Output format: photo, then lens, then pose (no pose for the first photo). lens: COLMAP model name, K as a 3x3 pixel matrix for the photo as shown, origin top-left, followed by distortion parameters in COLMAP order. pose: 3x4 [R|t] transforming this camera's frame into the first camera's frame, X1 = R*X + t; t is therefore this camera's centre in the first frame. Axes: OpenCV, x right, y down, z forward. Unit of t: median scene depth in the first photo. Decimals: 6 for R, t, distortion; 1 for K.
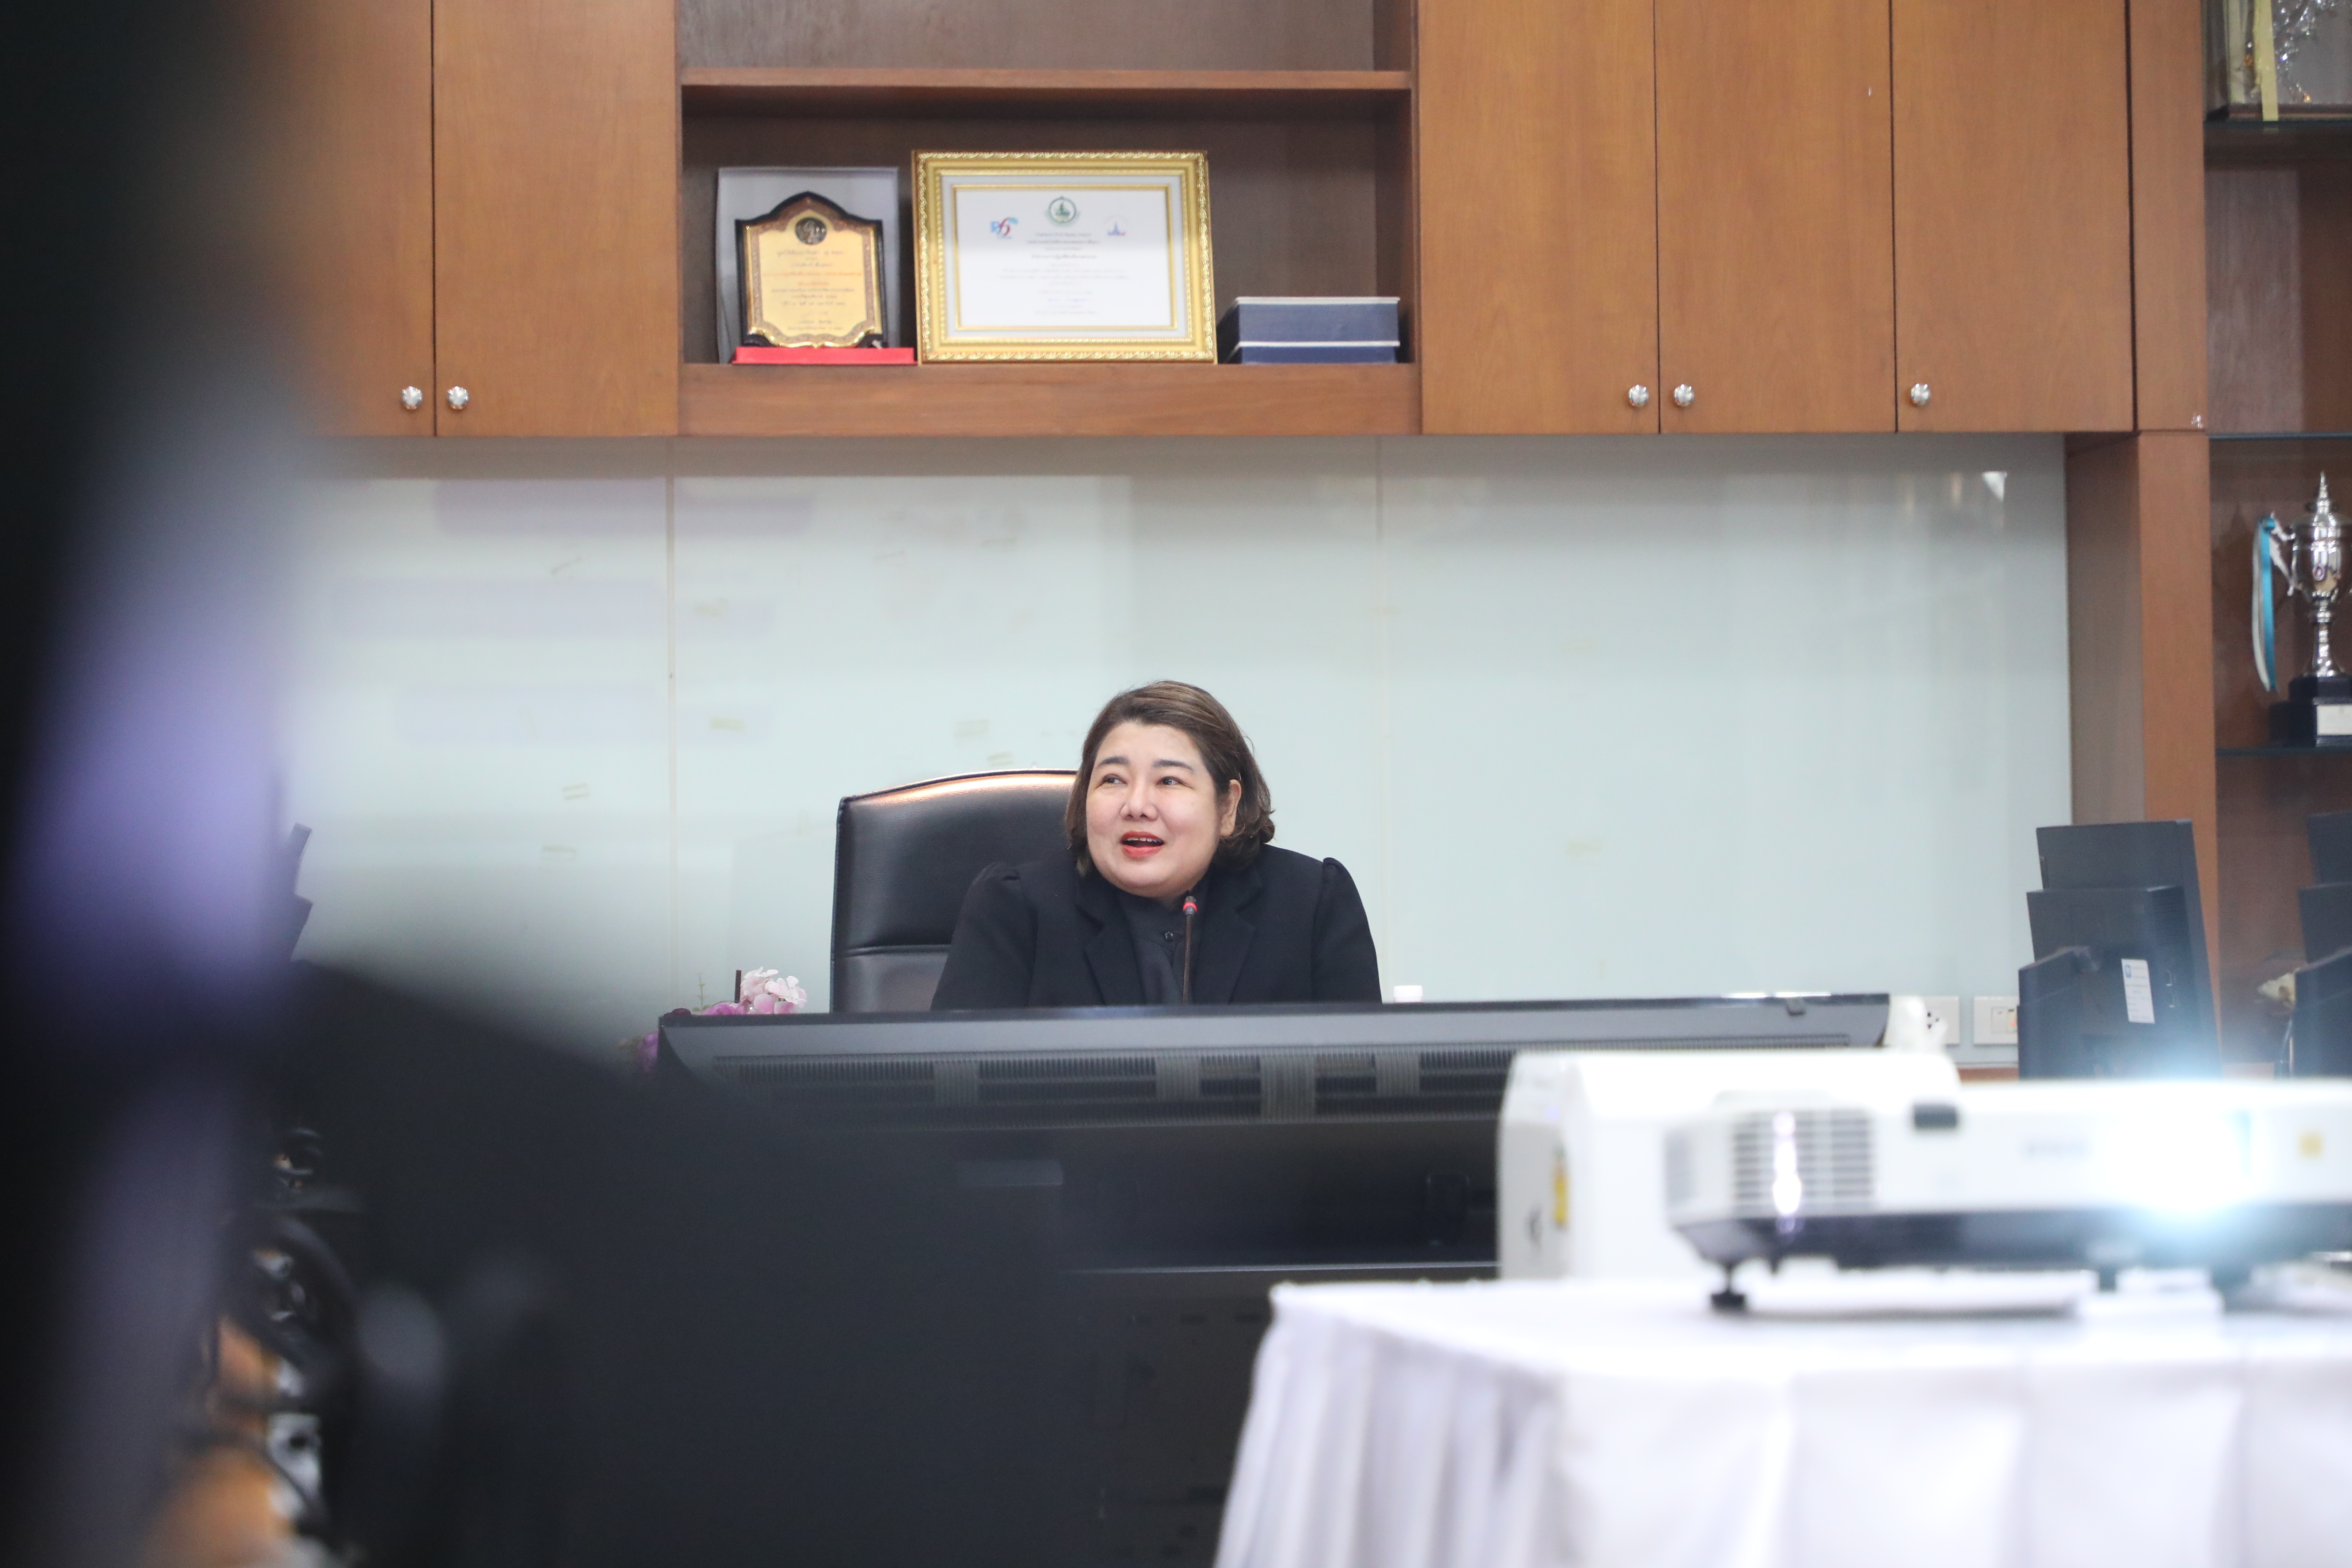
lens RADIAL K [[6879.5, 0, 1176.0], [0, 6879.5, 784.0], [0, 0, 1]] dist [0.056220, 0.754298]
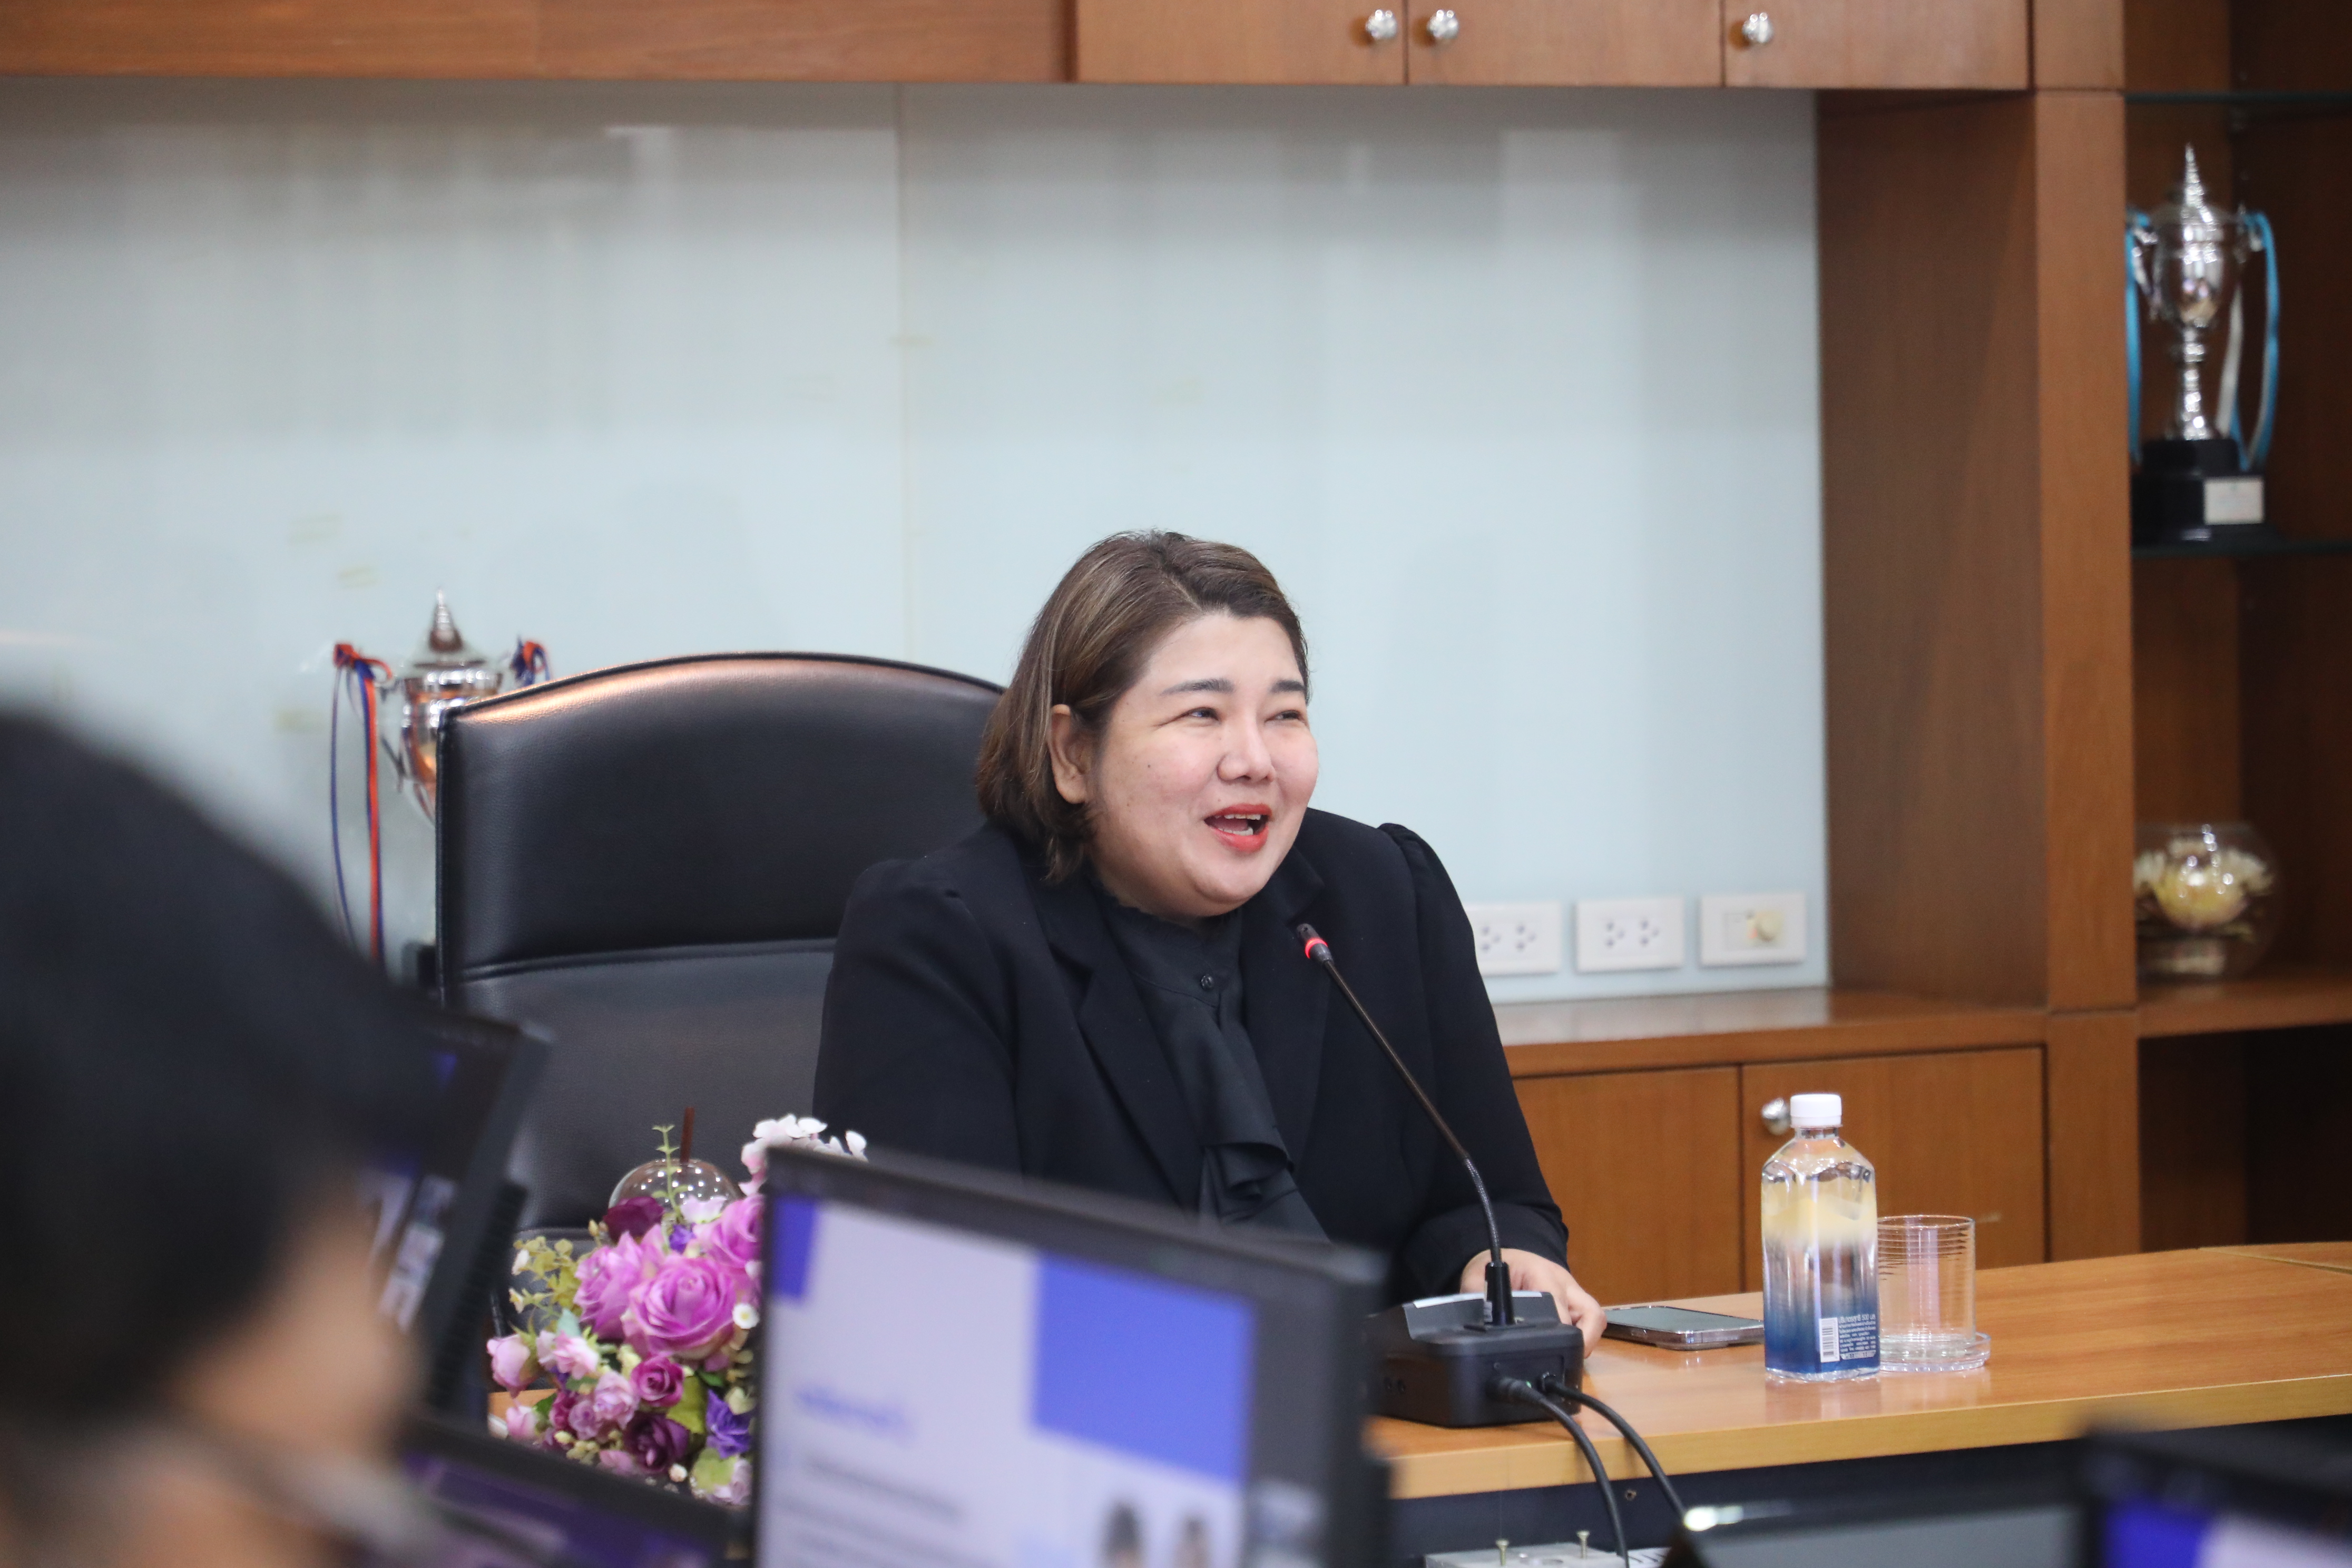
lens RADIAL K [[6811.9, 0, 1176.0], [0, 6811.9, 784.0], [0, 0, 1]] dist [-0.016484, -0.192167]
pose [[0.945786, -0.020317, 0.324155, -0.162894], [-0.002435, 0.997570, 0.069630, -0.029345], [-0.324782, -0.066645, 0.943438, 0.386483]]
